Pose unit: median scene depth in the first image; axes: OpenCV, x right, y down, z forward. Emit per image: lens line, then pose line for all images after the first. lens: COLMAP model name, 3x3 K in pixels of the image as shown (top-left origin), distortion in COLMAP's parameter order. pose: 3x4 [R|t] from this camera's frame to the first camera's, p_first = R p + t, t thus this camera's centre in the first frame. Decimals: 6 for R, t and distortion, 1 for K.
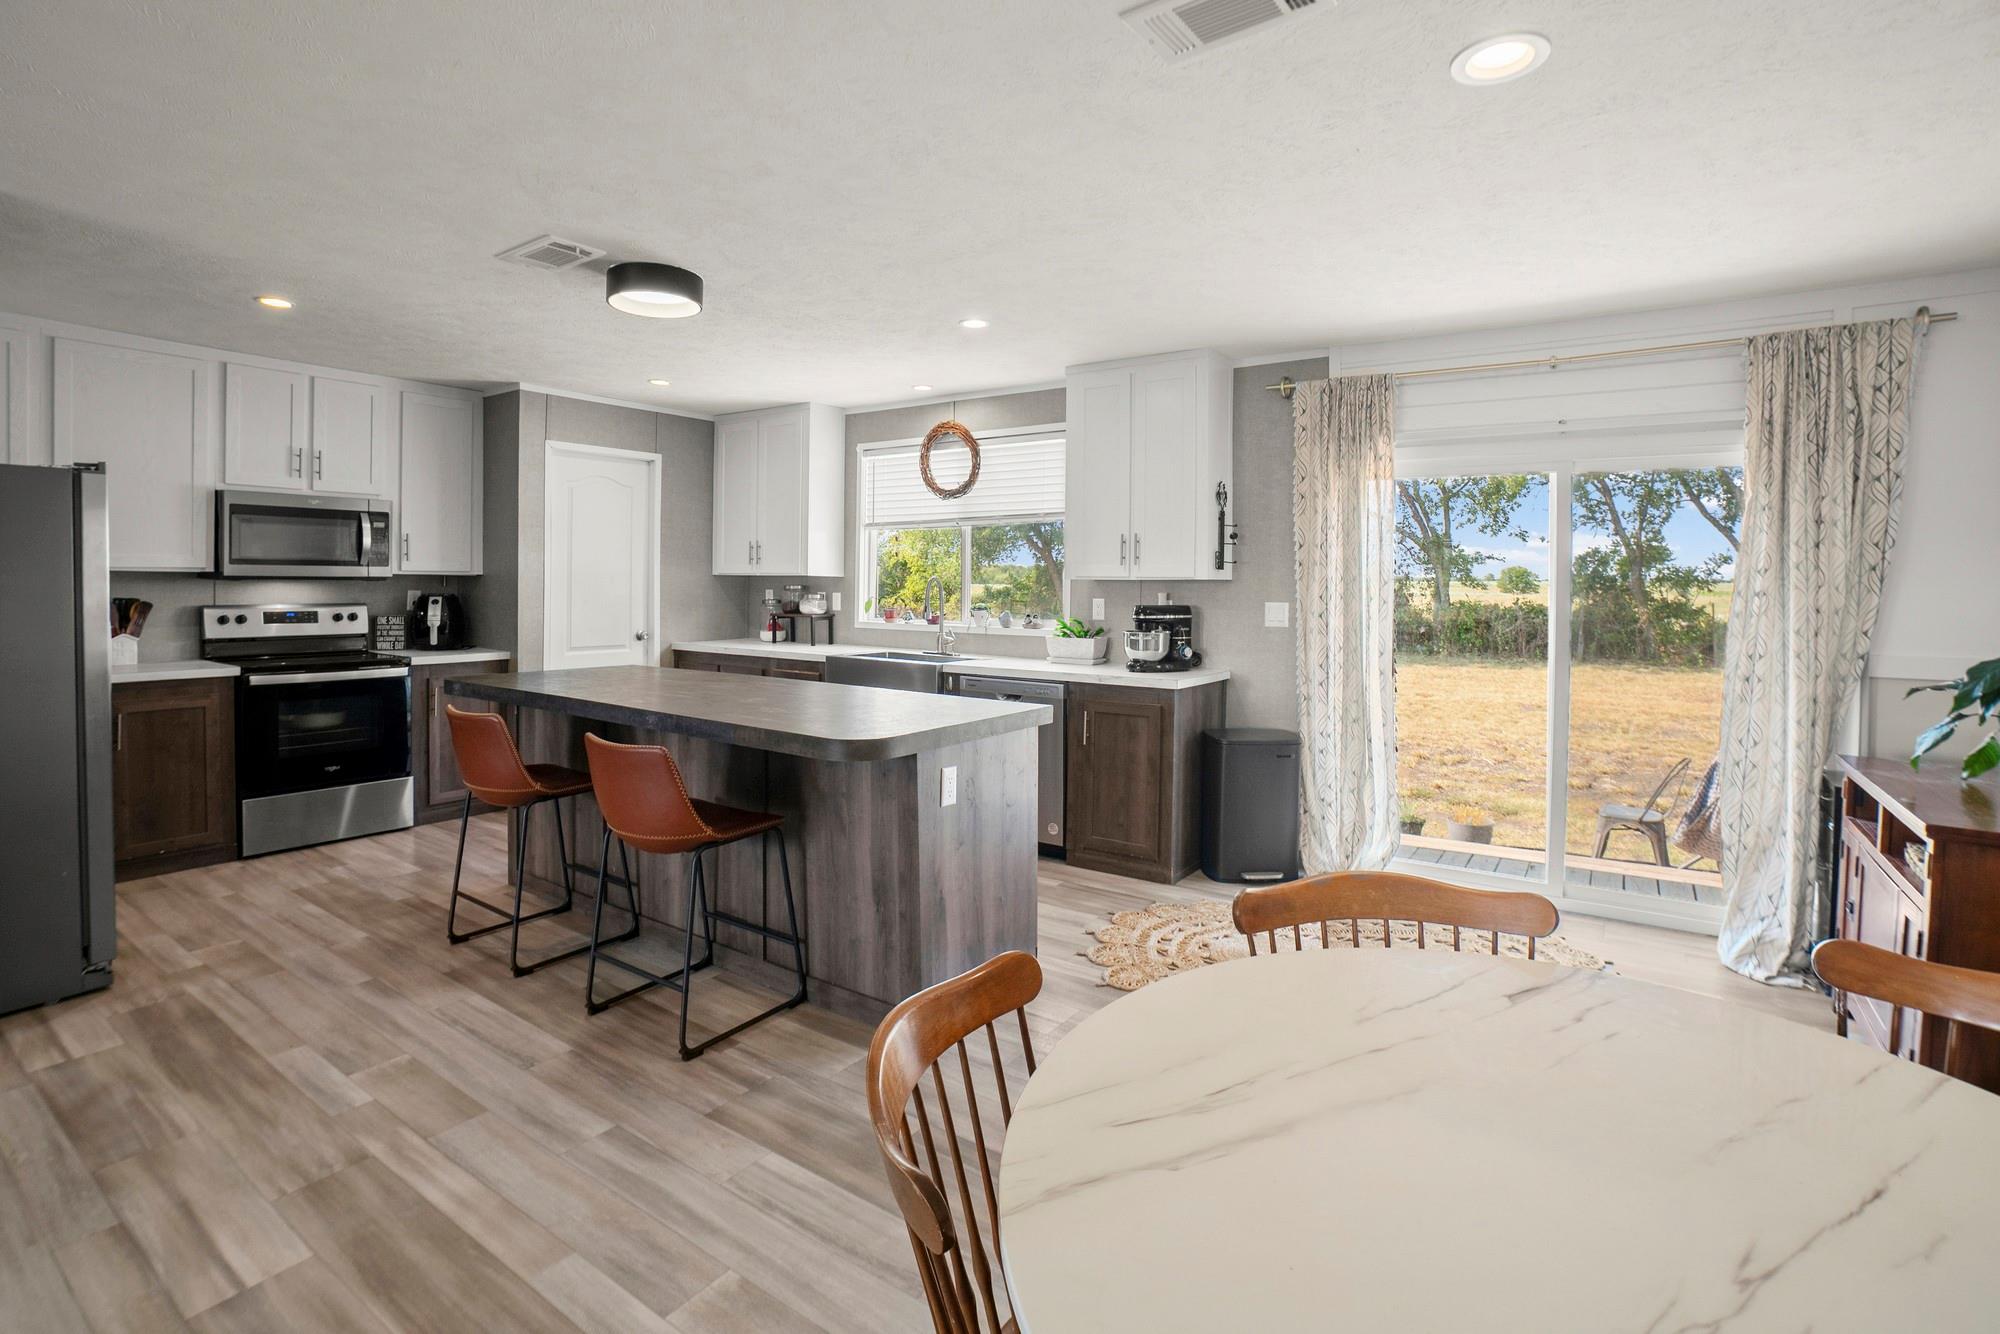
lens RADIAL K [[934.1, 0, 992.5], [0, 934.1, 604.7], [0, 0, 1]] dist [-0.071302, 0.022682]
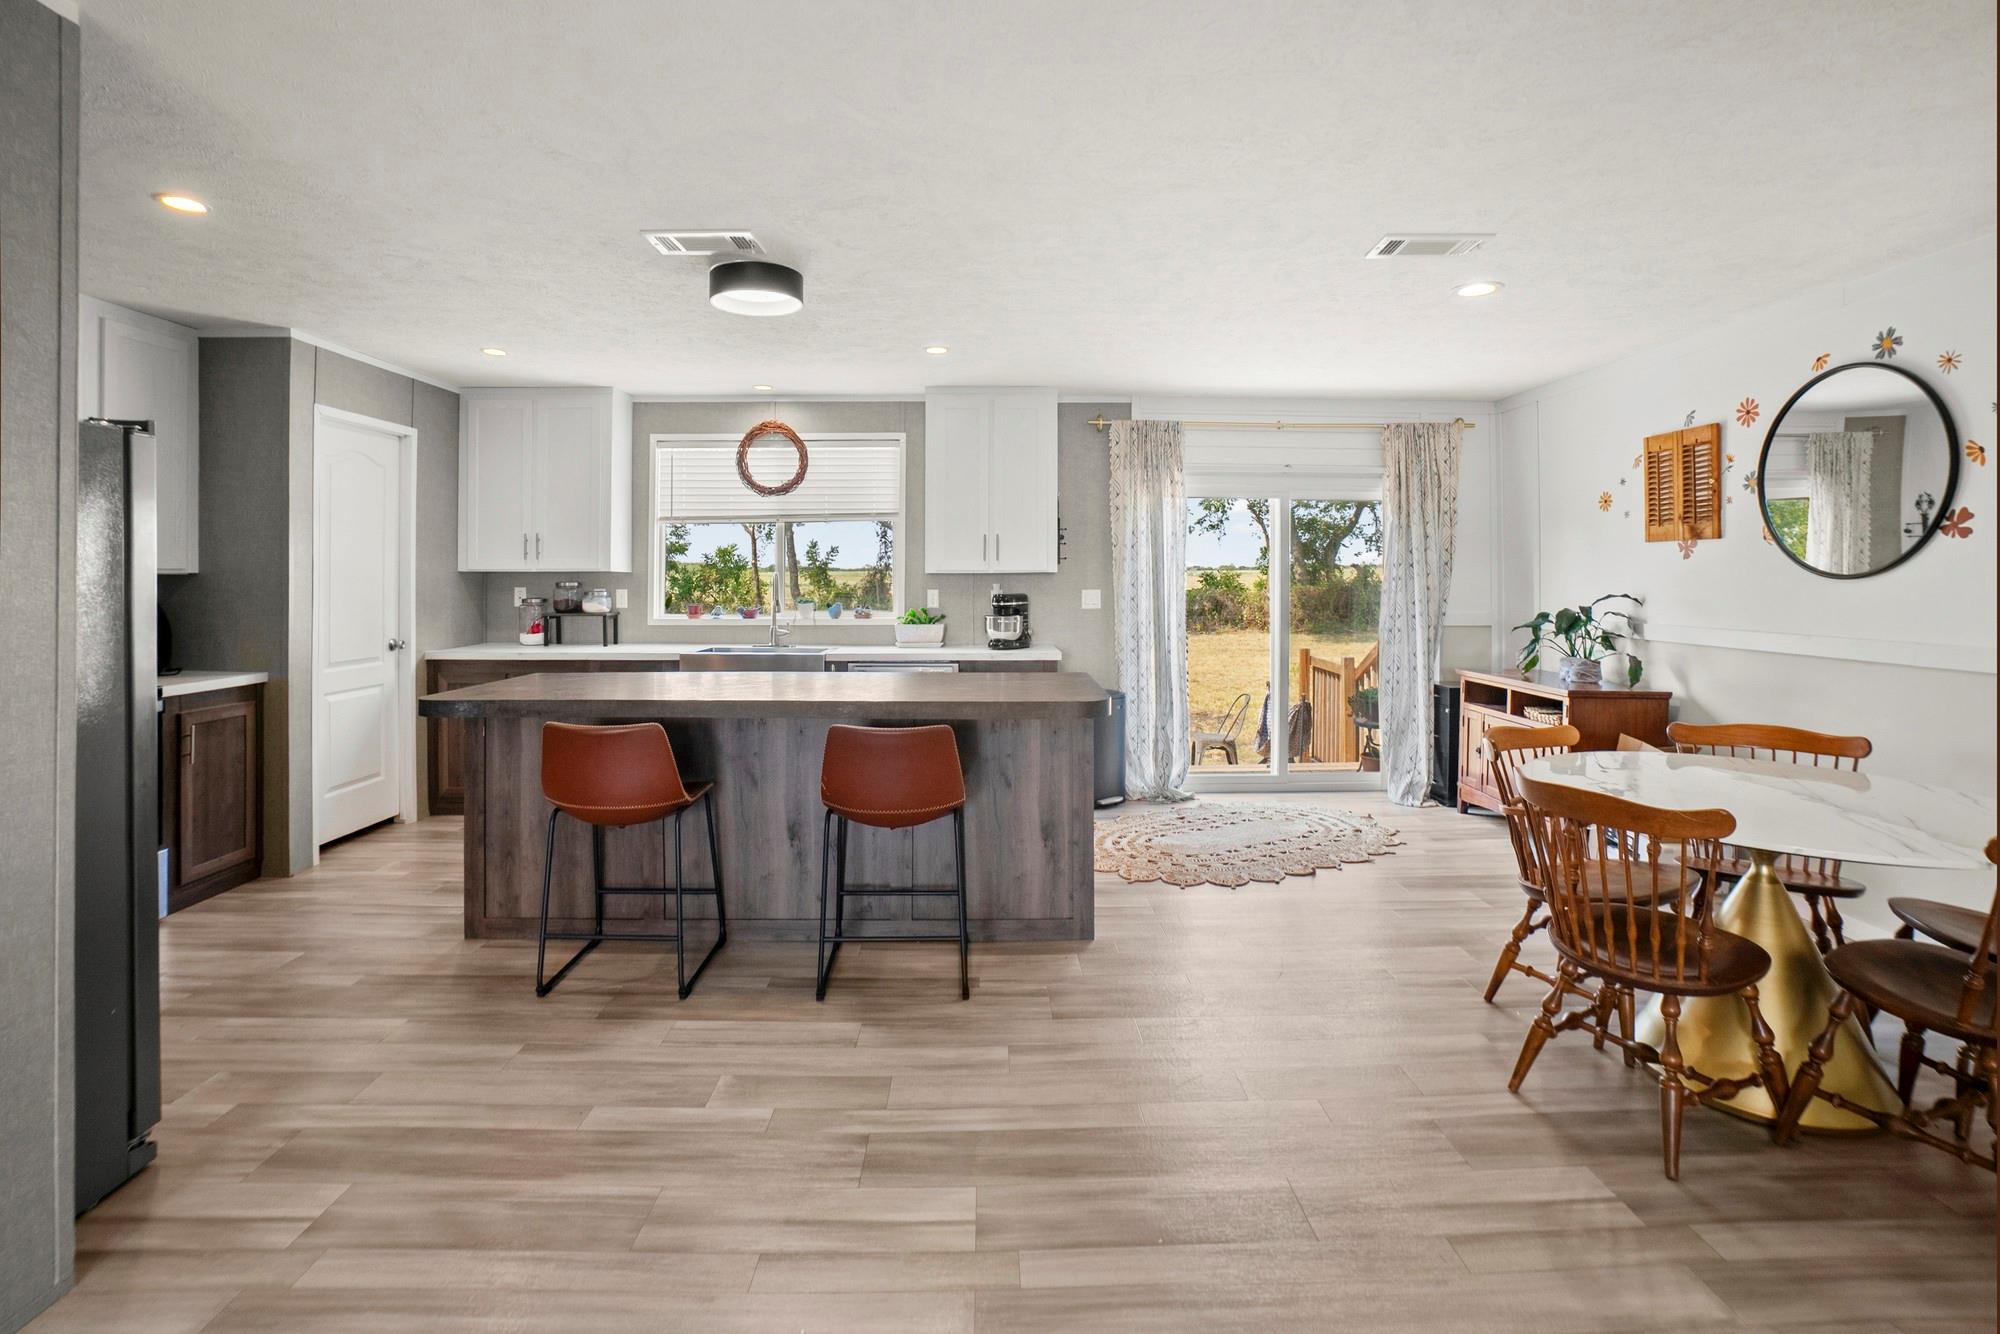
lens RADIAL K [[946.1, 0, 1004.8], [0, 946.1, 581.4], [0, 0, 1]] dist [-0.083653, 0.033796]
pose [[0.811310, -0.013437, 0.584462, -0.556056], [0.022257, 0.999721, -0.007912, -0.006335], [-0.584192, 0.019428, 0.811383, 0.011687]]
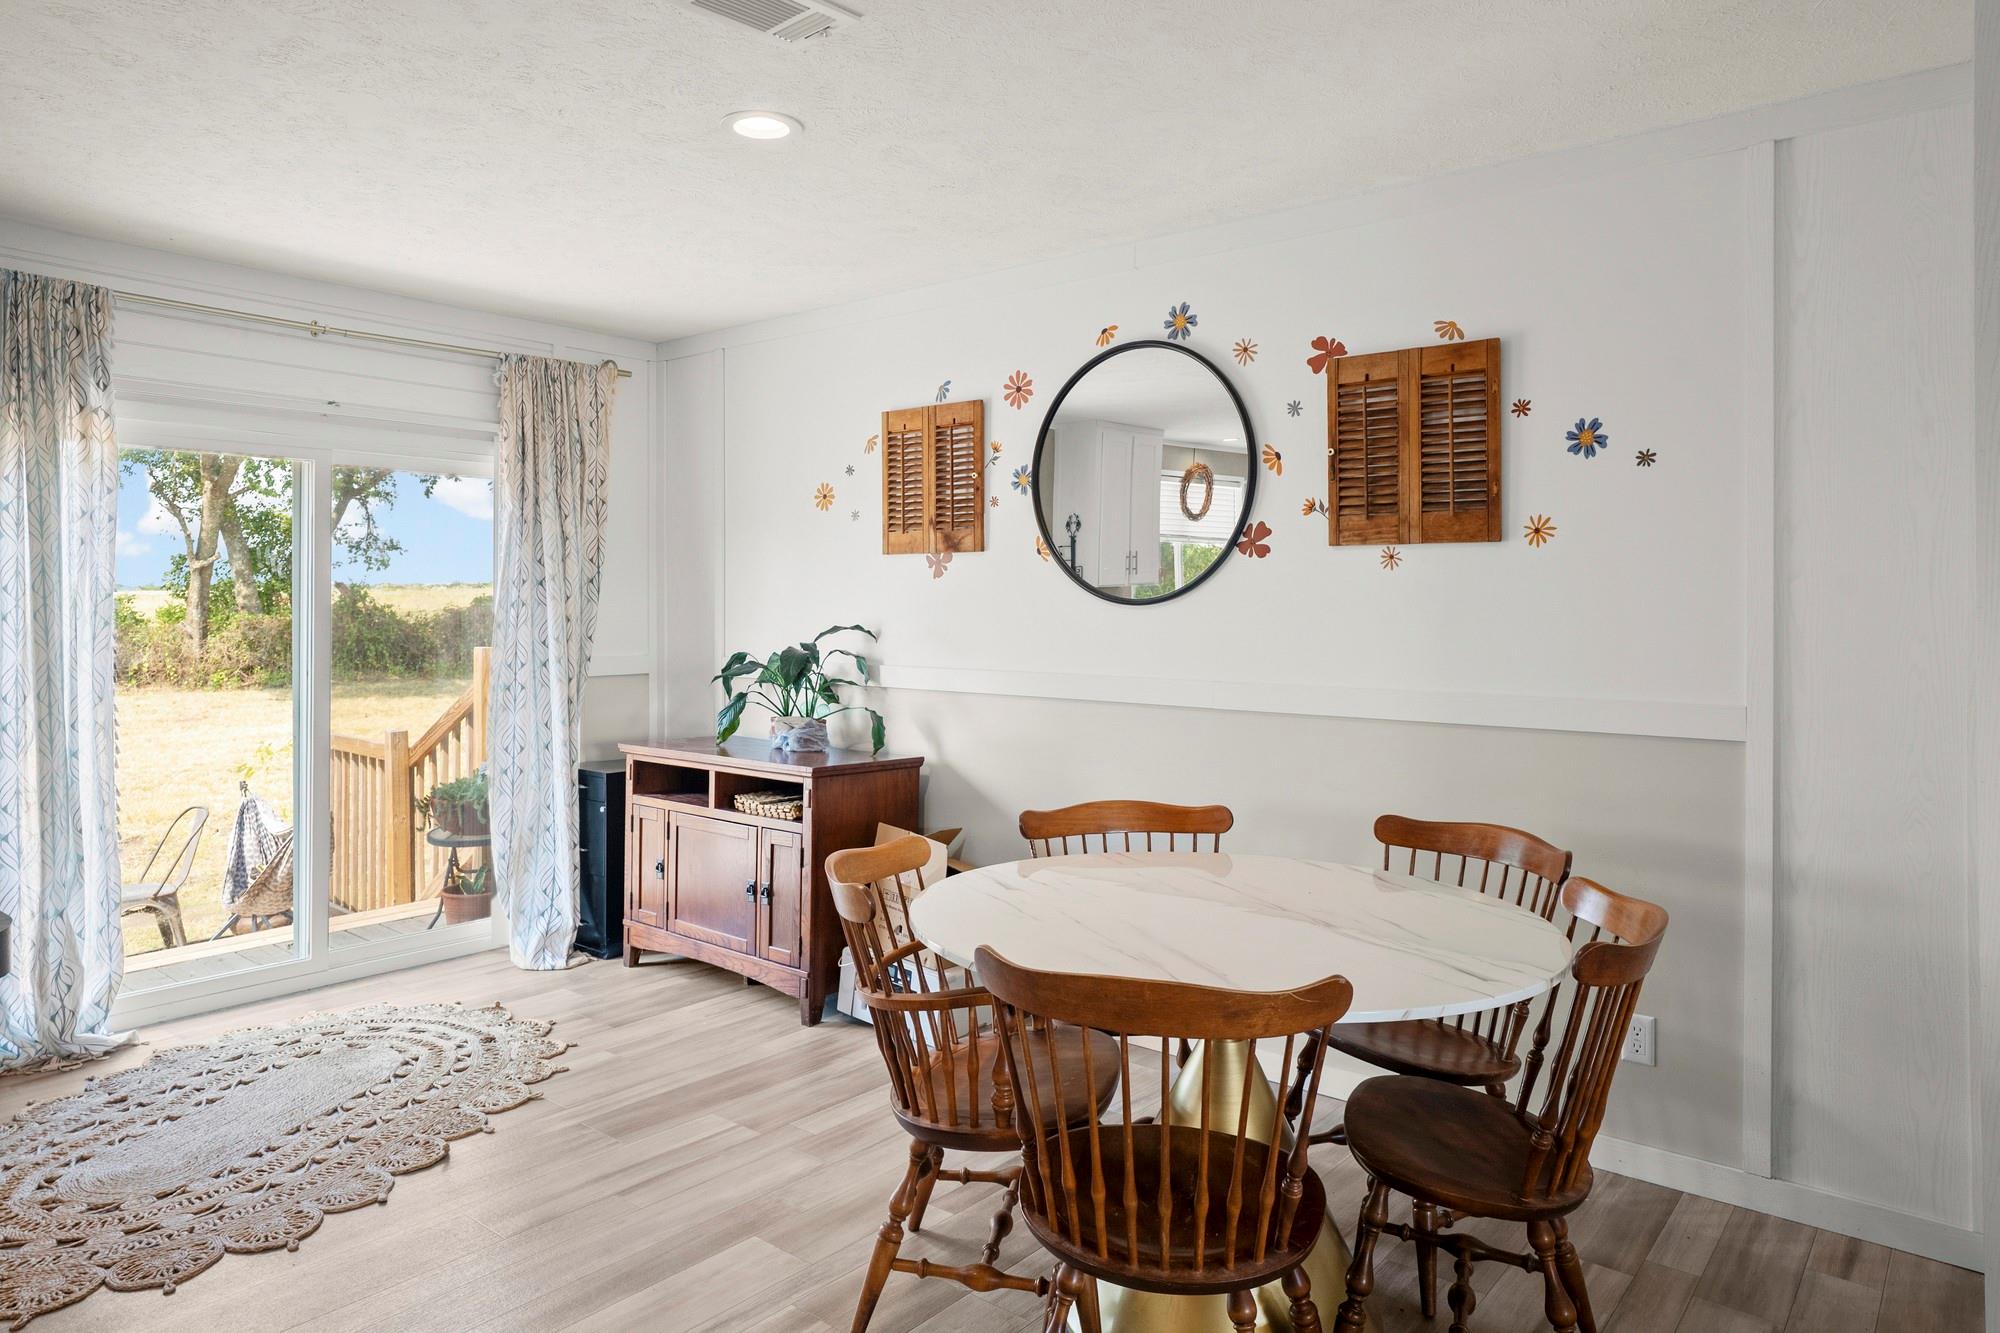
lens RADIAL K [[1264.1, 0, 1001.8], [0, 1264.1, 592.6], [0, 0, 1]] dist [-0.030965, 0.026670]
pose [[0.084571, -0.003062, 0.996413, -0.405114], [0.022940, 0.999736, 0.001125, -0.009895], [-0.996153, 0.022763, 0.084619, 0.235504]]
